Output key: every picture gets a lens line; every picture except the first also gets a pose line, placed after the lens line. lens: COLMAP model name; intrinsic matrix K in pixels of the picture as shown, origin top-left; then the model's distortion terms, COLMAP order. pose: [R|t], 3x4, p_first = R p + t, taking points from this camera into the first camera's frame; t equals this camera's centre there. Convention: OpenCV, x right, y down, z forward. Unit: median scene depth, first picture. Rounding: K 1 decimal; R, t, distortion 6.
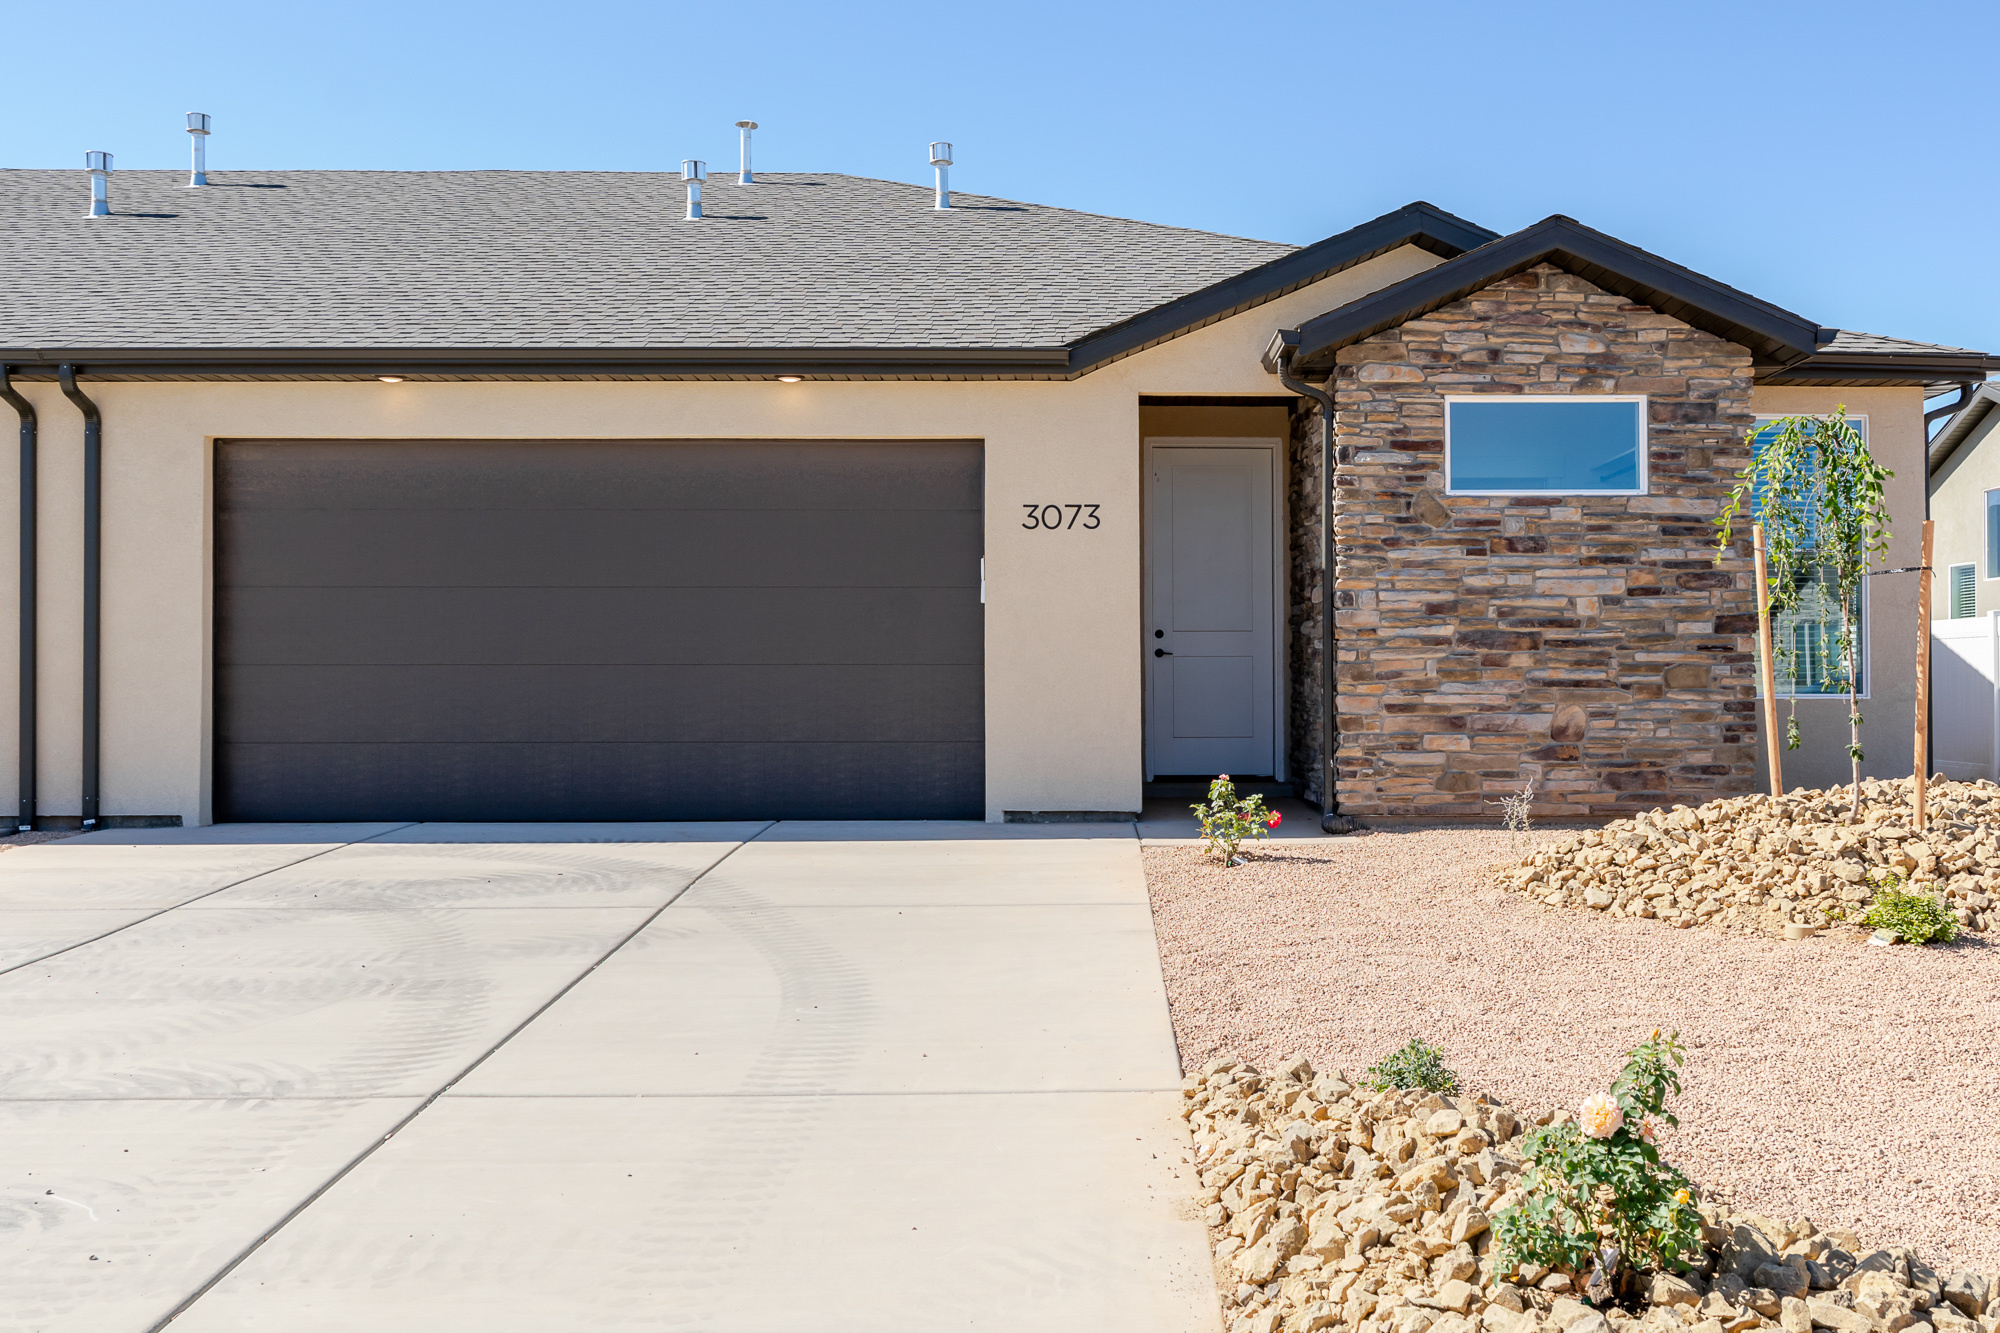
lens RADIAL K [[1797.2, 0, 1000.0], [0, 1797.2, 666.5], [0, 0, 1]] dist [-0.005217, -0.005249]
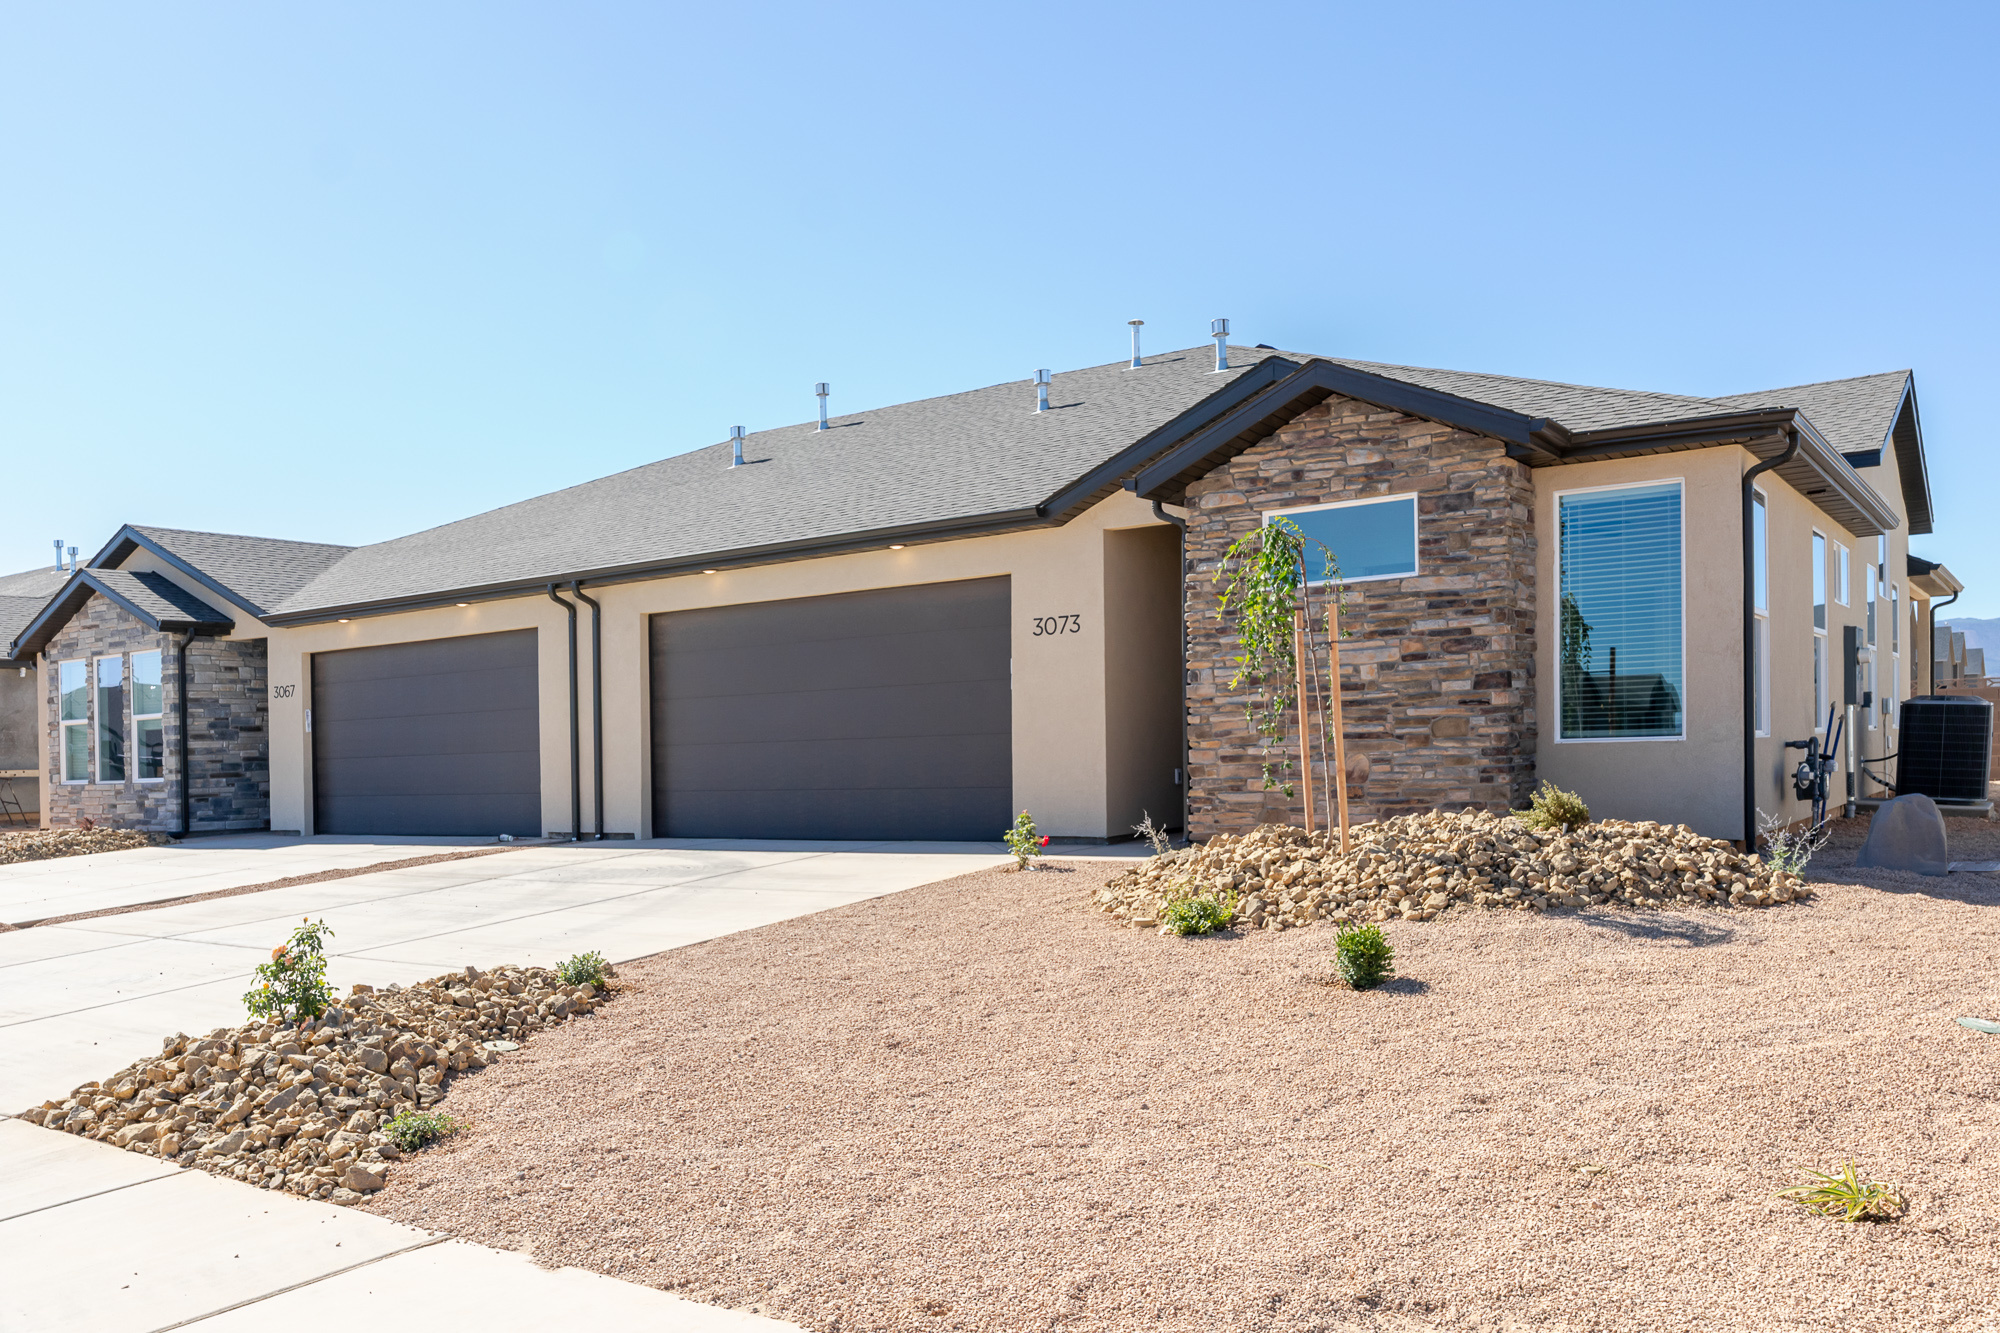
lens RADIAL K [[1537.1, 0, 1000.4], [0, 1537.1, 758.9], [0, 0, 1]] dist [-0.008032, -0.002566]
pose [[0.807993, -0.019566, -0.588868, 0.736539], [0.037643, 0.999121, 0.018454, -0.003350], [0.587989, -0.037077, 0.808019, 0.006821]]
